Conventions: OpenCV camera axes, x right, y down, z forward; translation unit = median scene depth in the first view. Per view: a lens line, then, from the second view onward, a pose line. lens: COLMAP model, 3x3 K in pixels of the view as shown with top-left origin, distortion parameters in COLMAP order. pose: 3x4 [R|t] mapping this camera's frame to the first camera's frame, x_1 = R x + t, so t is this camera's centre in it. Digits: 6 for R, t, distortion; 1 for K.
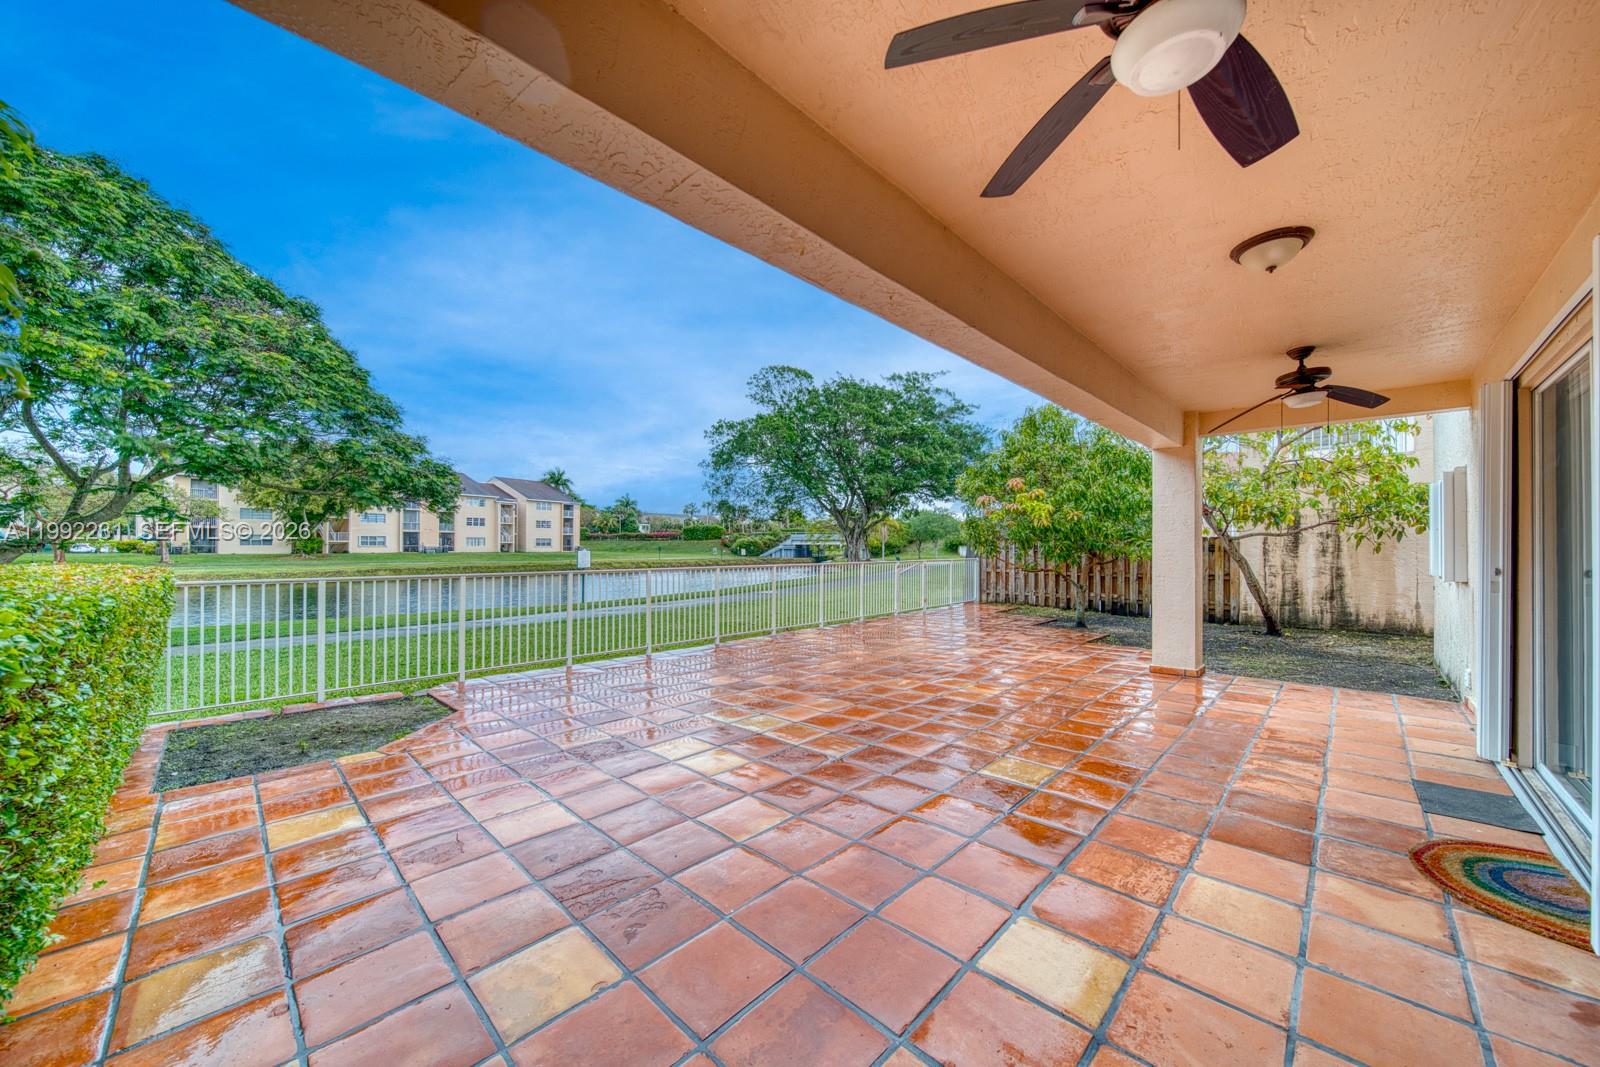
lens RADIAL K [[591.7, 0, 791.8], [0, 591.7, 552.3], [0, 0, 1]] dist [-0.000694, -0.000299]
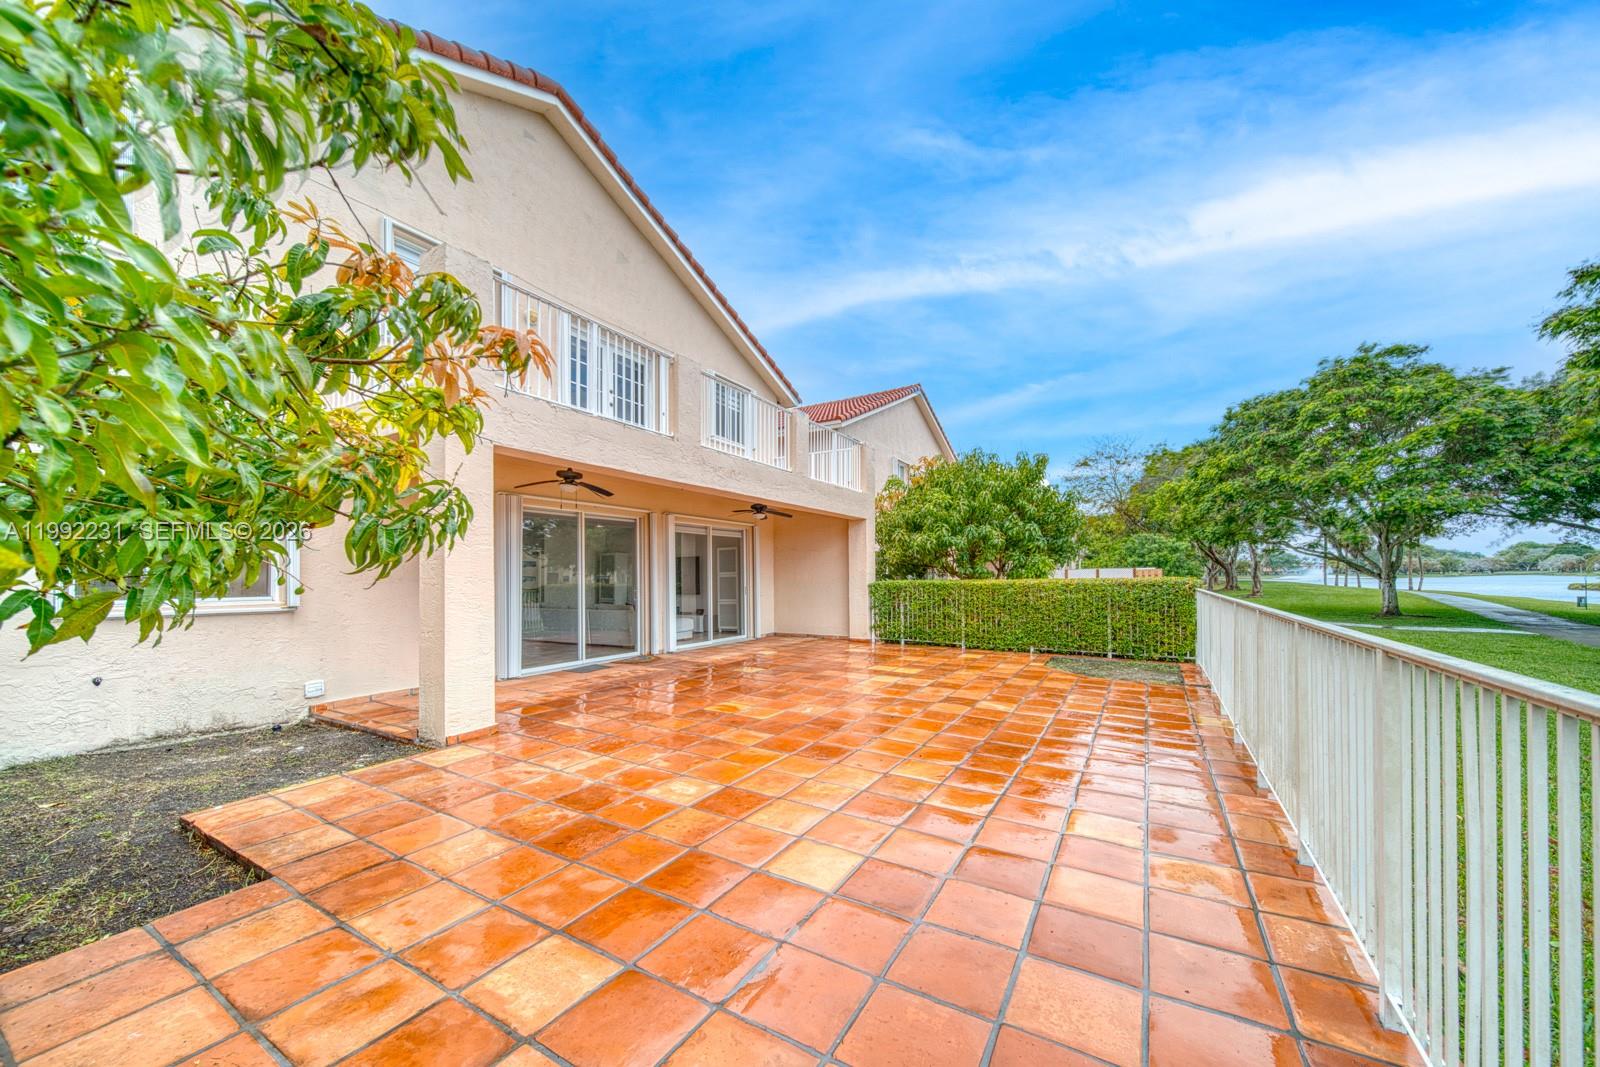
lens RADIAL K [[566.1, 0, 809.0], [0, 566.1, 578.0], [0, 0, 1]] dist [0.001329, -0.000020]
pose [[-0.965709, 0.008419, -0.259489, 0.271136], [0.005906, 0.999928, 0.010466, -0.003233], [0.259559, 0.008575, -0.965689, 1.204296]]
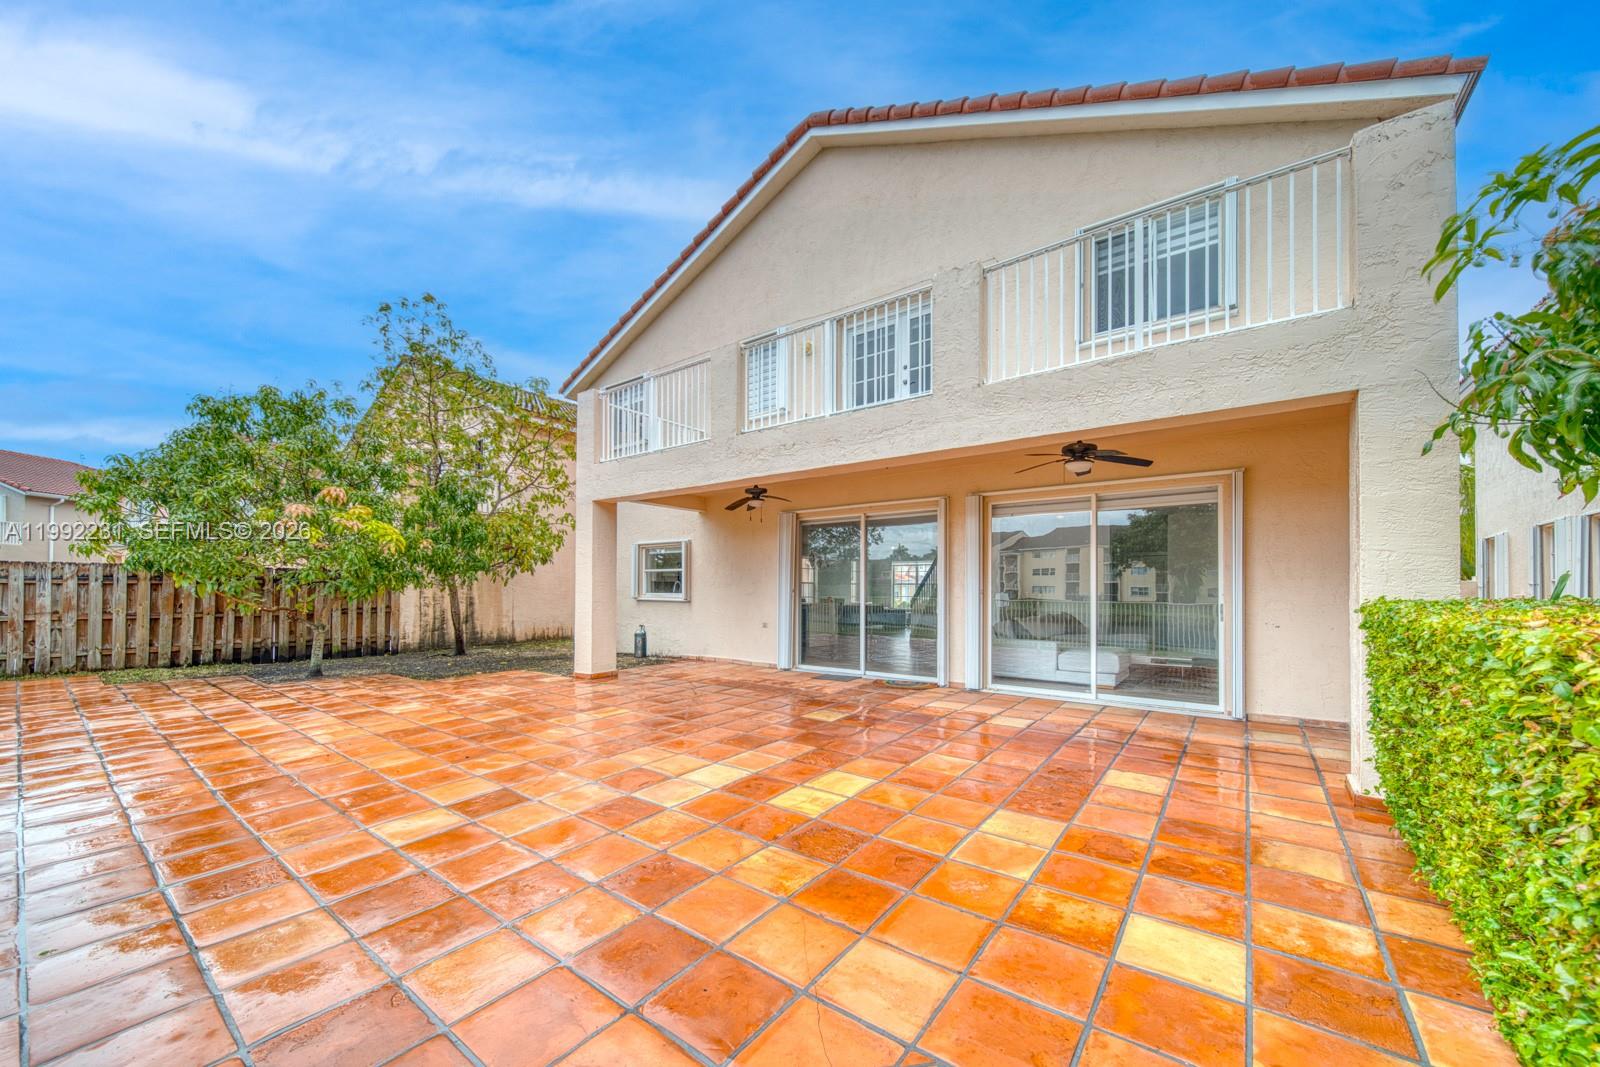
lens RADIAL K [[593.3, 0, 801.8], [0, 593.3, 586.4], [0, 0, 1]] dist [0.001482, -0.000075]
pose [[-0.154732, 0.001909, 0.987955, -0.459113], [0.005382, 0.999985, -0.001089, 0.007422], [-0.987942, 0.005148, -0.154740, 0.496775]]
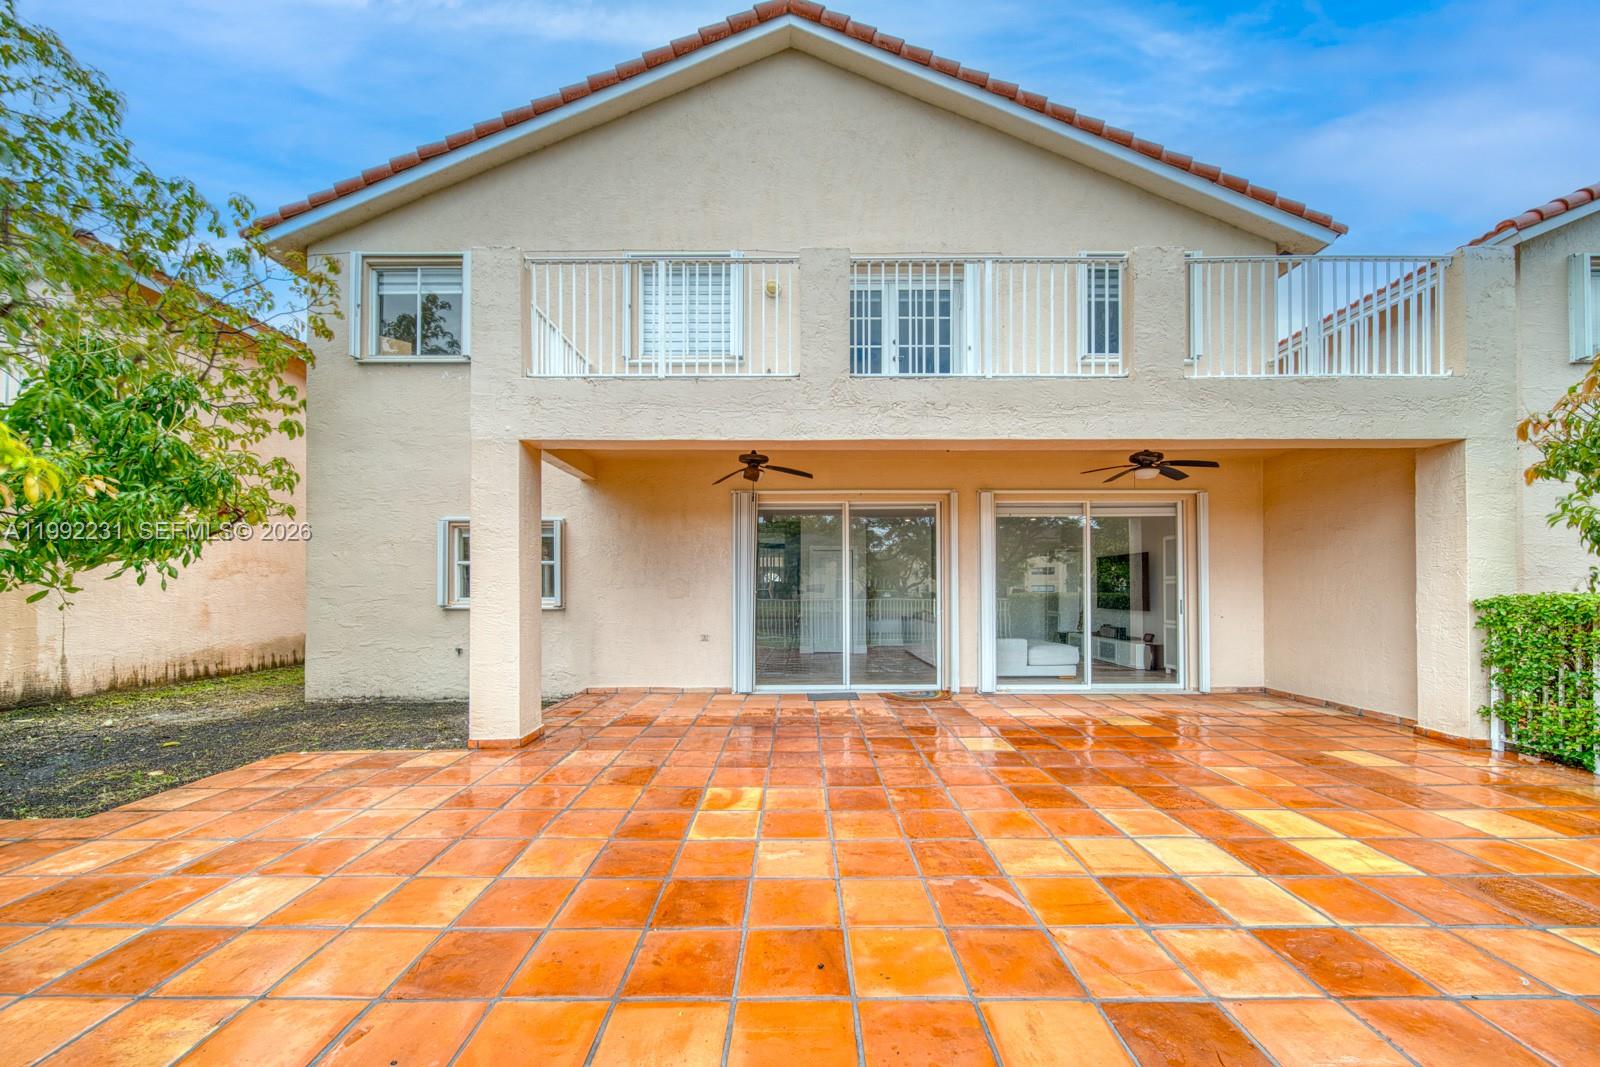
lens RADIAL K [[593.3, 0, 801.8], [0, 593.3, 586.4], [0, 0, 1]] dist [0.001482, -0.000075]
pose [[-0.717212, 0.003241, 0.696847, -0.095869], [0.007500, 0.999967, 0.003069, 0.004567], [-0.696814, 0.007428, -0.717213, 0.842254]]
